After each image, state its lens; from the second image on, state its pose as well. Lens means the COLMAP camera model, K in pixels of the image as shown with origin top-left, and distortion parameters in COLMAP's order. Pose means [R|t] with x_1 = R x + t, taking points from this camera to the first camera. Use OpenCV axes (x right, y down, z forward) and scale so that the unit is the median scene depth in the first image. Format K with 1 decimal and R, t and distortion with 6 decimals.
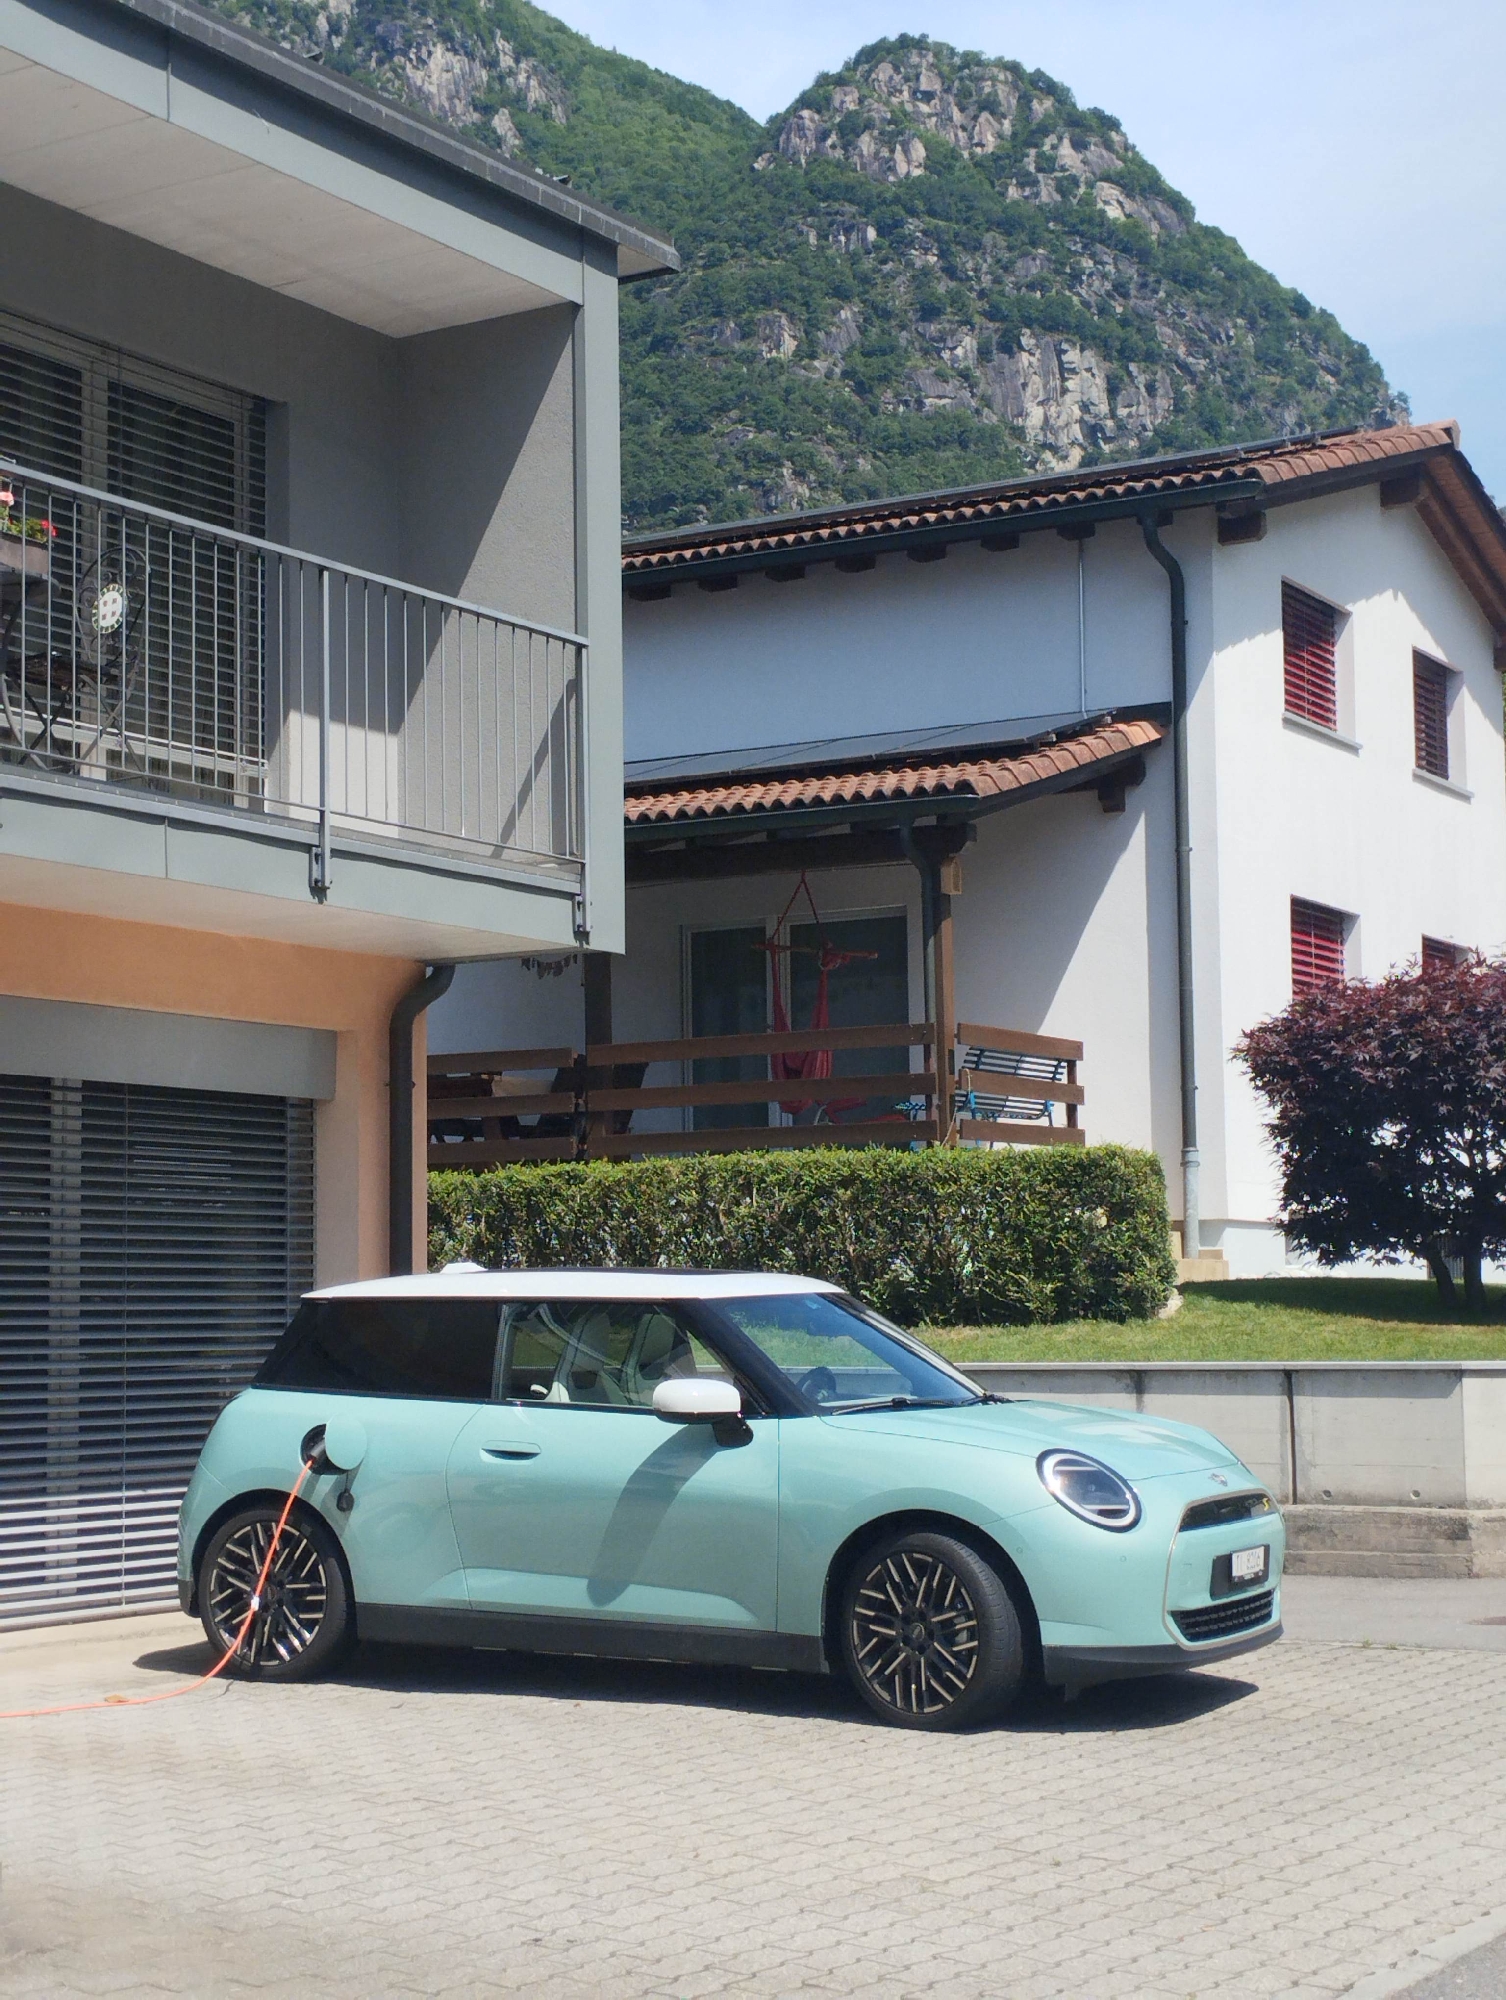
lens RADIAL K [[3170.4, 0, 752.6], [0, 3170.4, 999.1], [0, 0, 1]] dist [0.010291, 0.000000]
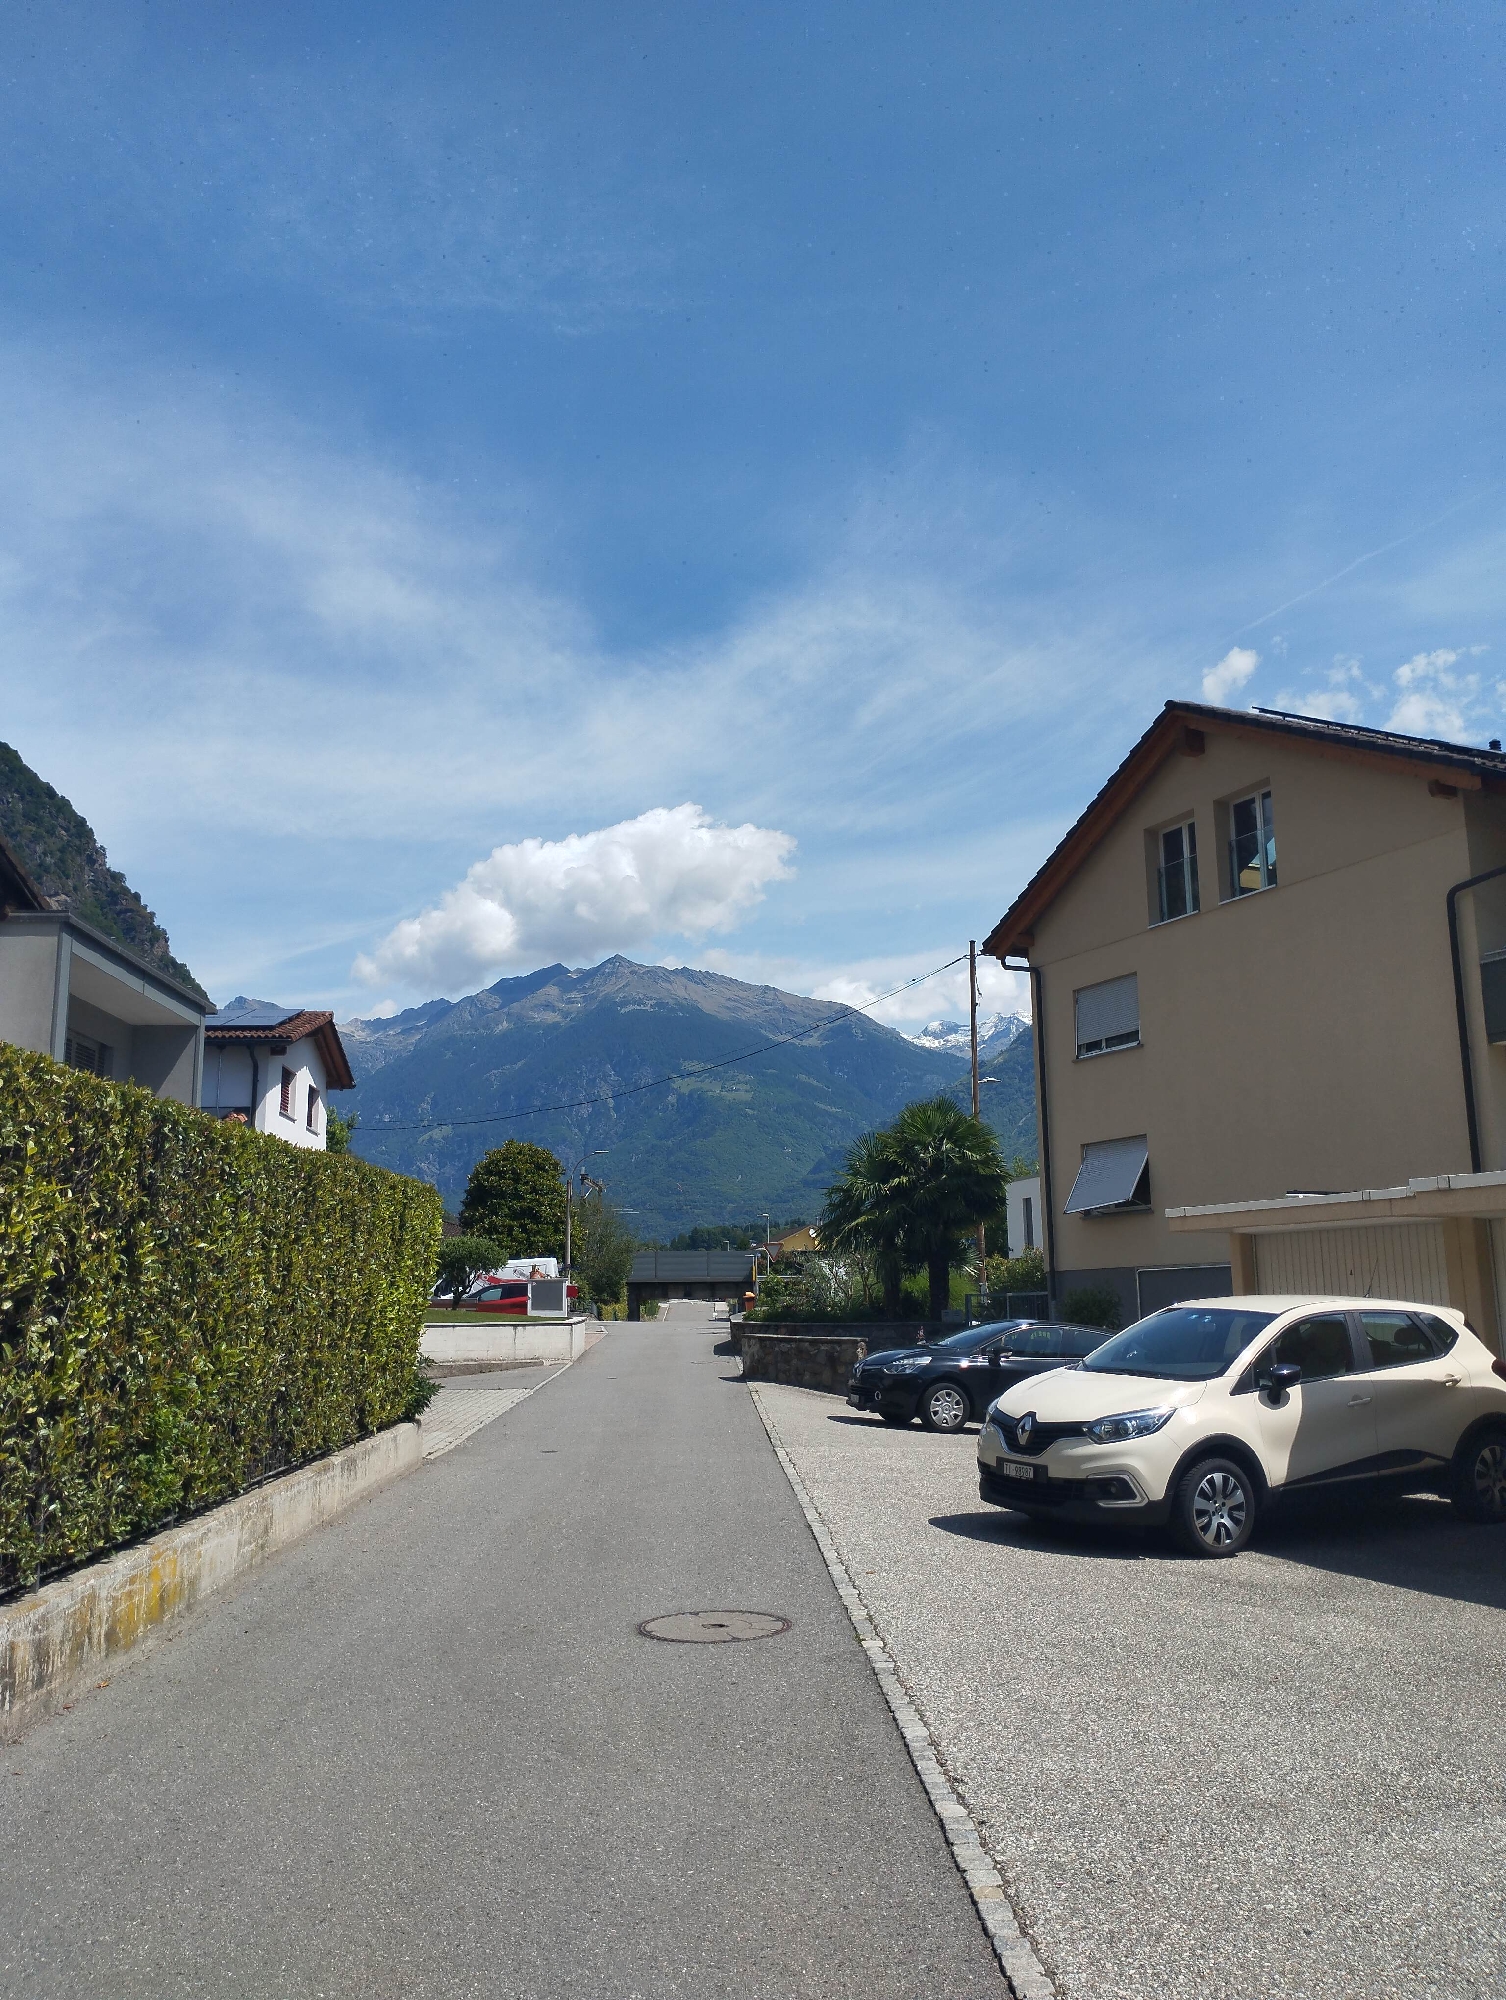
lens RADIAL K [[3170.4, 0, 753.2], [0, 3170.4, 1000.0], [0, 0, 1]] dist [0.010291, 0.000000]
pose [[0.831925, 0.057496, 0.551901, -0.512830], [-0.046655, 0.998343, -0.033678, -0.052233], [-0.552923, 0.002269, 0.833230, -0.797754]]
